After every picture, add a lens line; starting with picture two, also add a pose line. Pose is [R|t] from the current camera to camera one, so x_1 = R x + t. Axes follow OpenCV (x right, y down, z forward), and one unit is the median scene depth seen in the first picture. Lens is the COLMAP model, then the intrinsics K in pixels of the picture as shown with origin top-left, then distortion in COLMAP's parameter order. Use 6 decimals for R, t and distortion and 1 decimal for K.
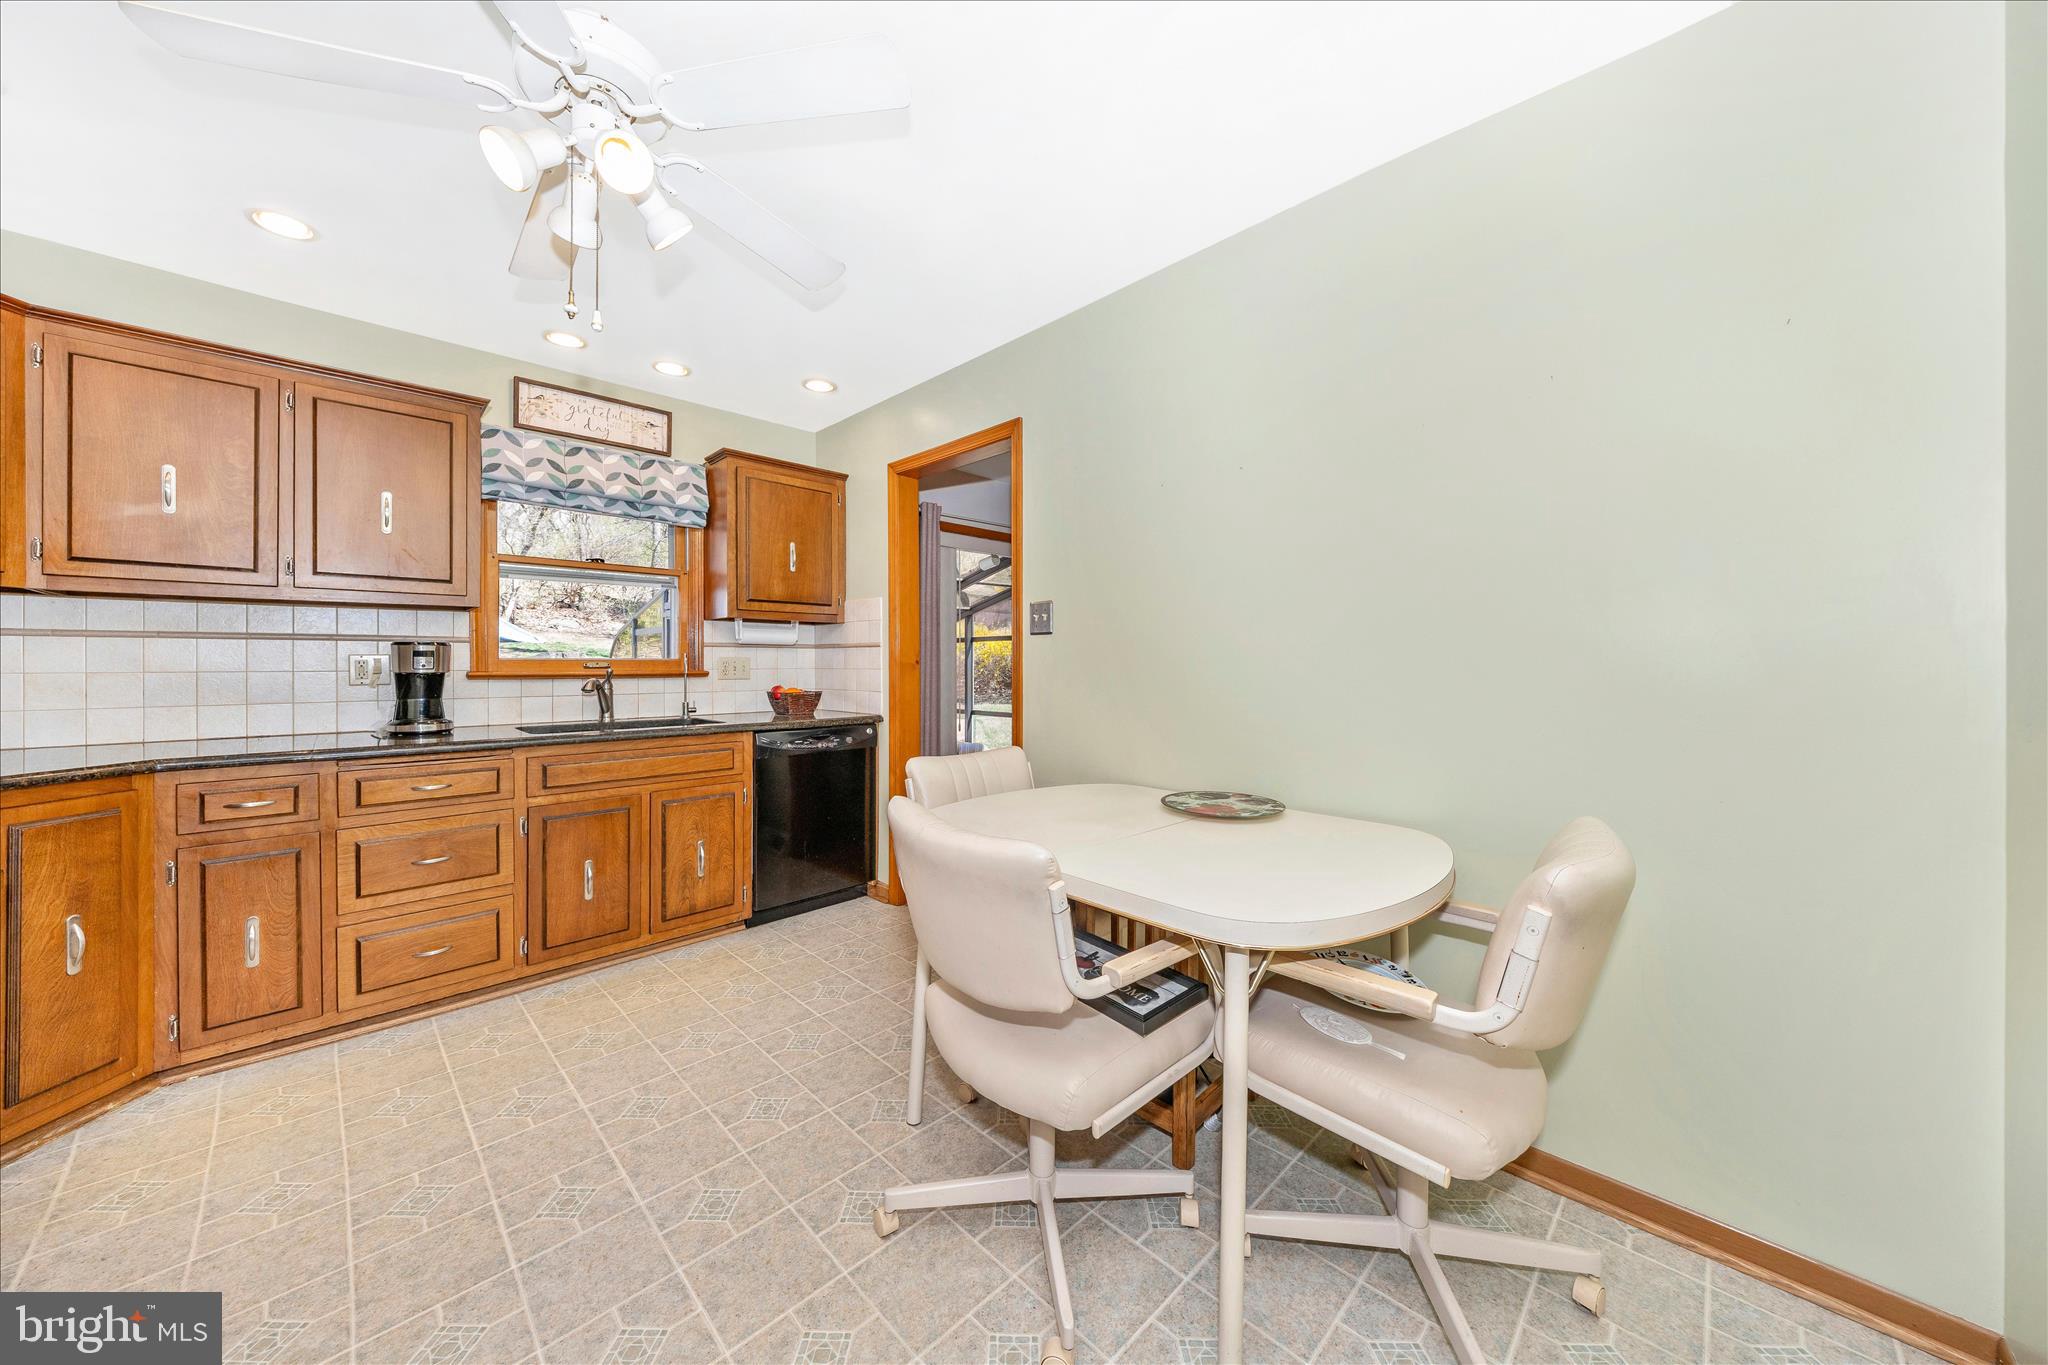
lens RADIAL K [[690.4, 0, 1003.4], [0, 690.4, 665.4], [0, 0, 1]] dist [-0.002354, -0.000764]
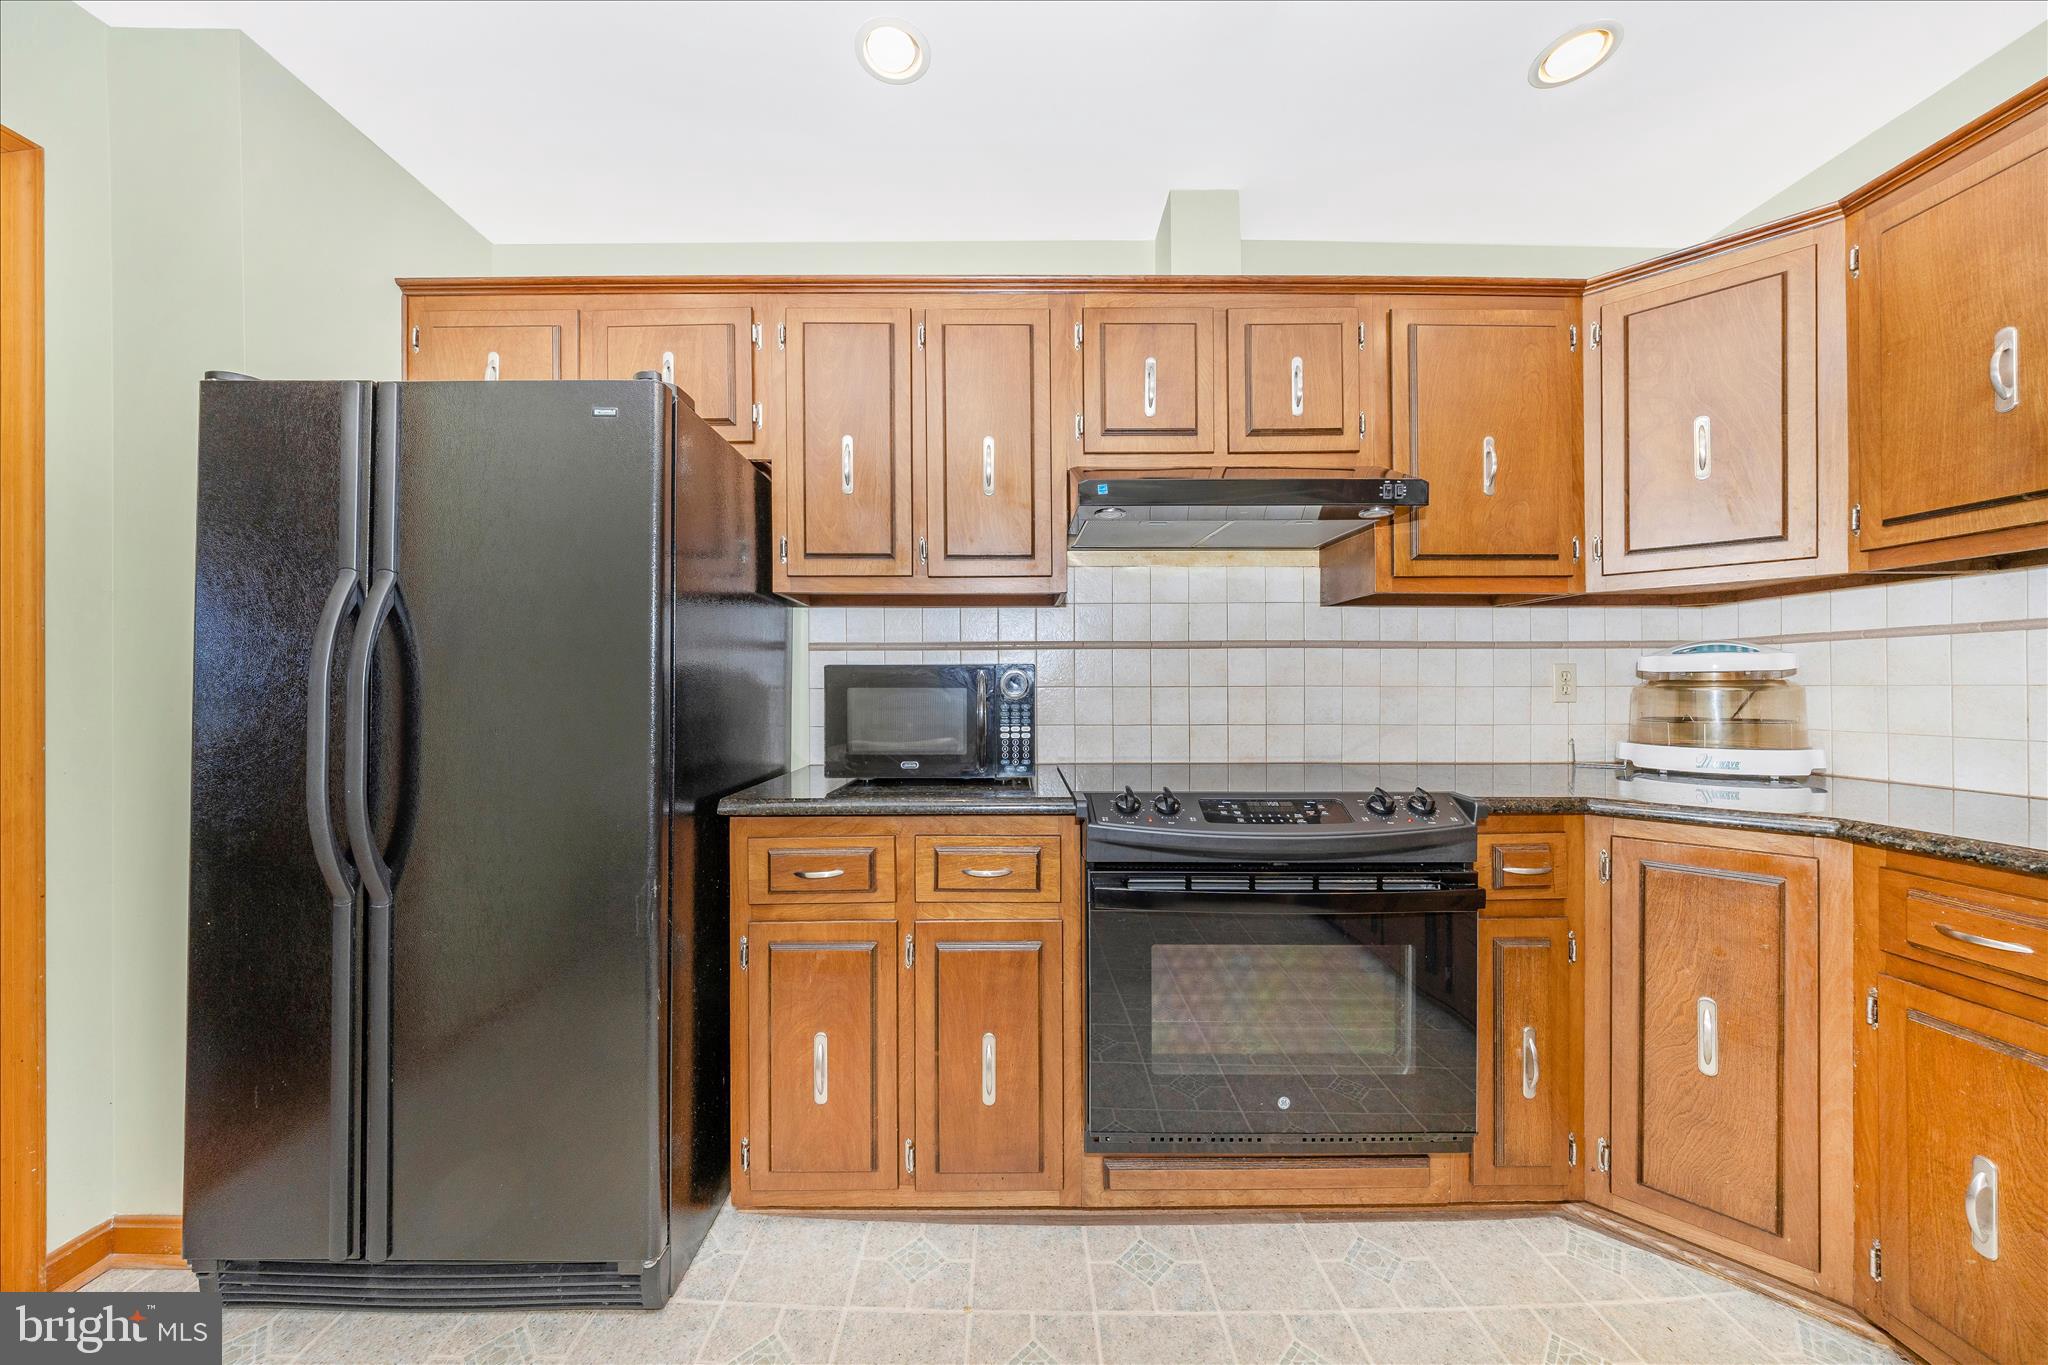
lens RADIAL K [[690.4, 0, 1012.5], [0, 690.4, 684.5], [0, 0, 1]] dist [-0.002354, -0.000764]
pose [[-0.685039, 0.002323, -0.728502, -0.148074], [0.005241, 0.999985, -0.001739, 0.005430], [0.728487, -0.005009, -0.685041, 0.542880]]
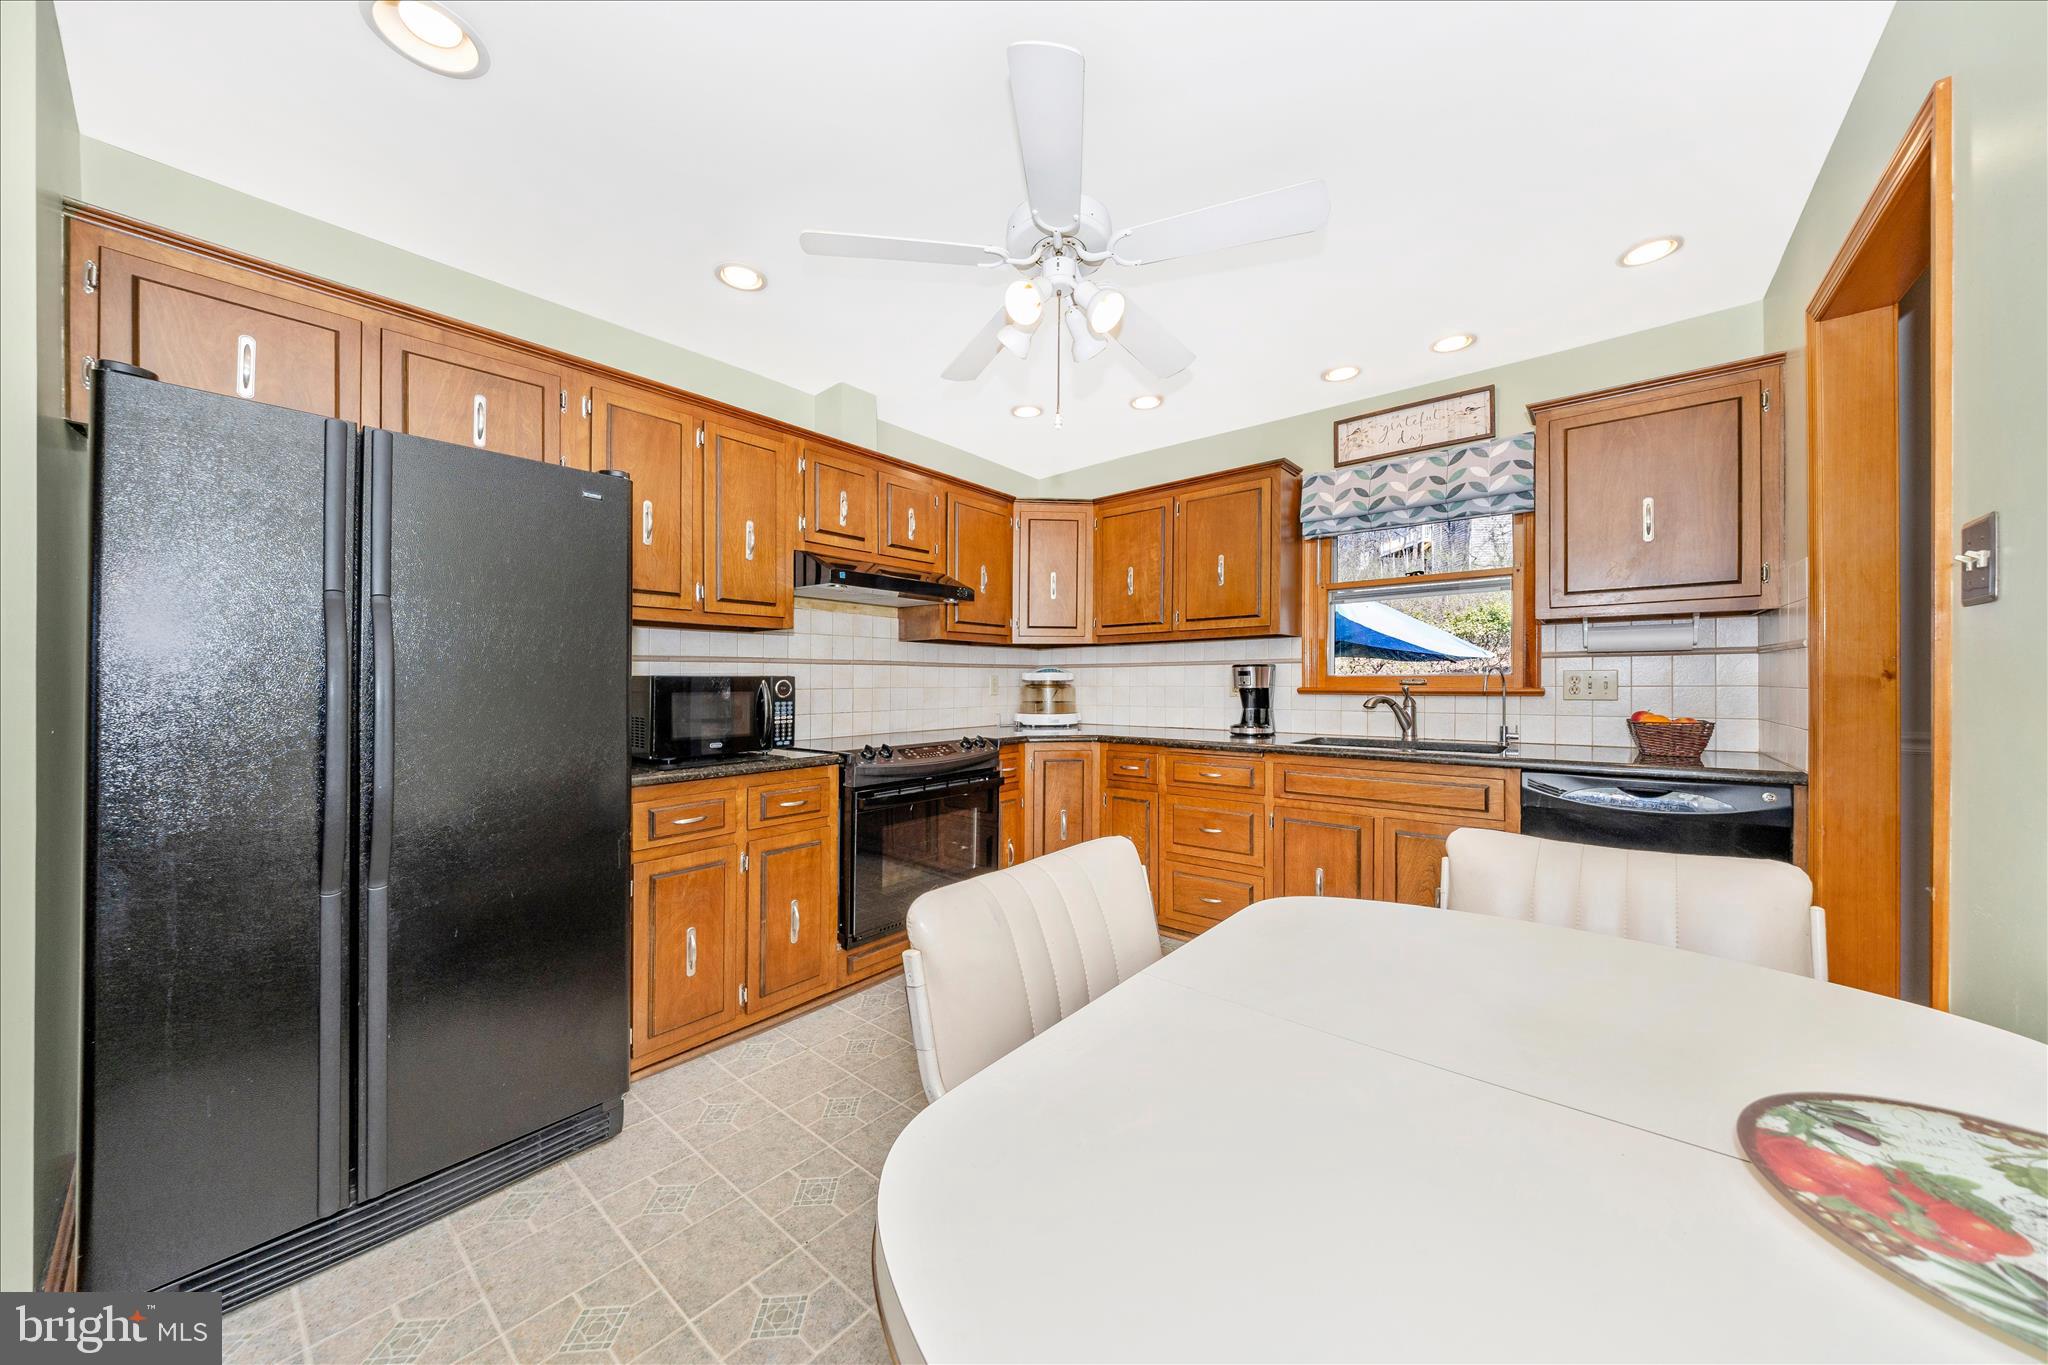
lens RADIAL K [[690.4, 0, 1005.6], [0, 690.4, 683.7], [0, 0, 1]] dist [-0.002354, -0.000764]
pose [[0.092862, 0.007857, -0.995648, 0.342416], [0.002018, 0.999965, 0.008079, -0.008066], [0.995677, -0.002760, 0.092843, 0.364019]]
